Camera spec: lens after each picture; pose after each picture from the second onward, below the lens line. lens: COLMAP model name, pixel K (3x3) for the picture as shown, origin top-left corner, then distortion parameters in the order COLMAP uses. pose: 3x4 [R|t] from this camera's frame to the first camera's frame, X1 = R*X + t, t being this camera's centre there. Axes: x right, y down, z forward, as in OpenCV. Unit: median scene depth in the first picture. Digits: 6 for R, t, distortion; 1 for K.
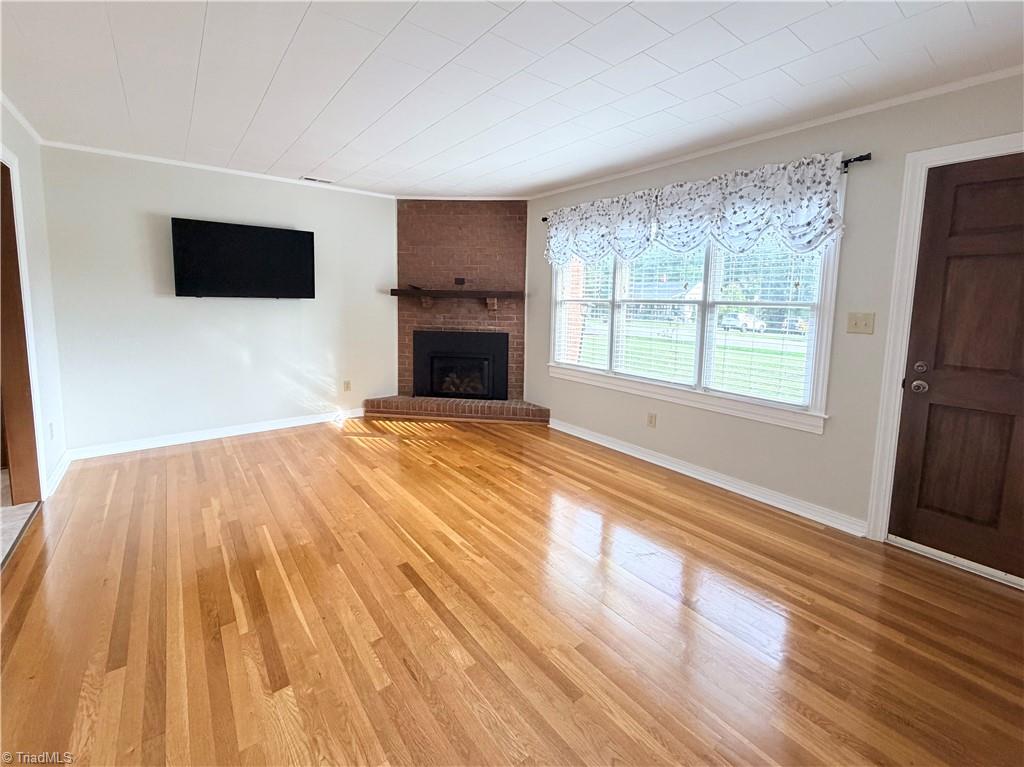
lens RADIAL K [[442.9, 0, 517.1], [0, 442.9, 374.3], [0, 0, 1]] dist [0.003249, 0.000078]
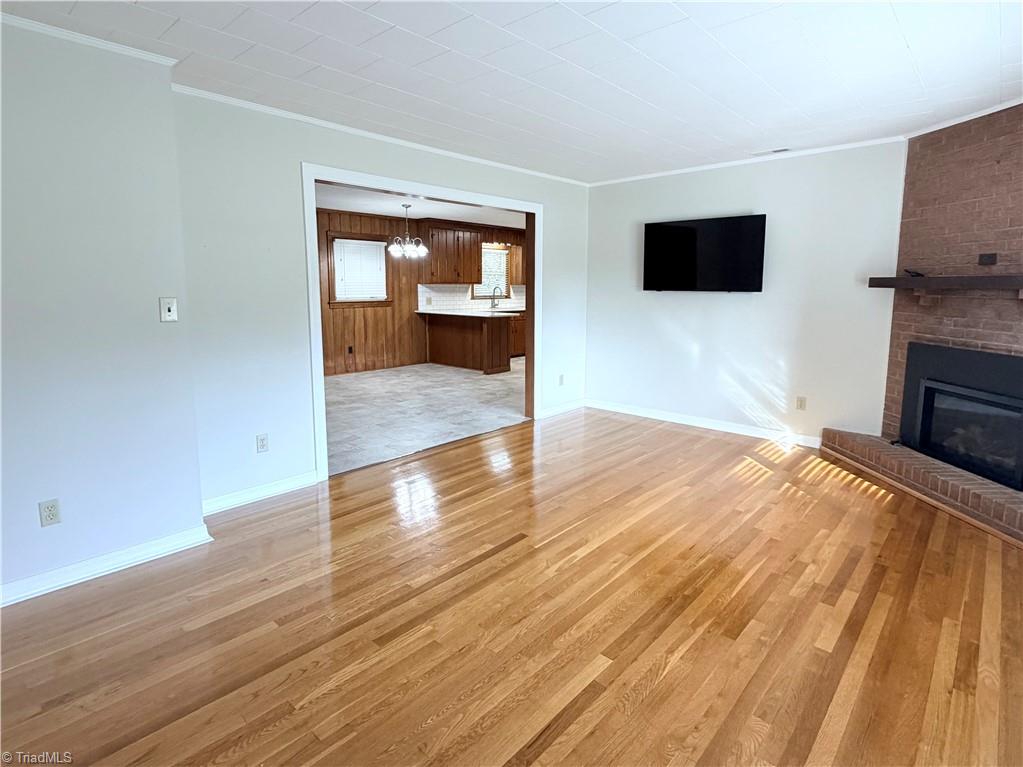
lens RADIAL K [[543.9, 0, 510.8], [0, 543.9, 381.6], [0, 0, 1]] dist [0.023273, 0.000607]
pose [[0.165907, 0.158905, -0.973254, 0.483835], [-0.170656, 0.976668, 0.130371, -0.052288], [0.971263, 0.144462, 0.189155, 0.327933]]
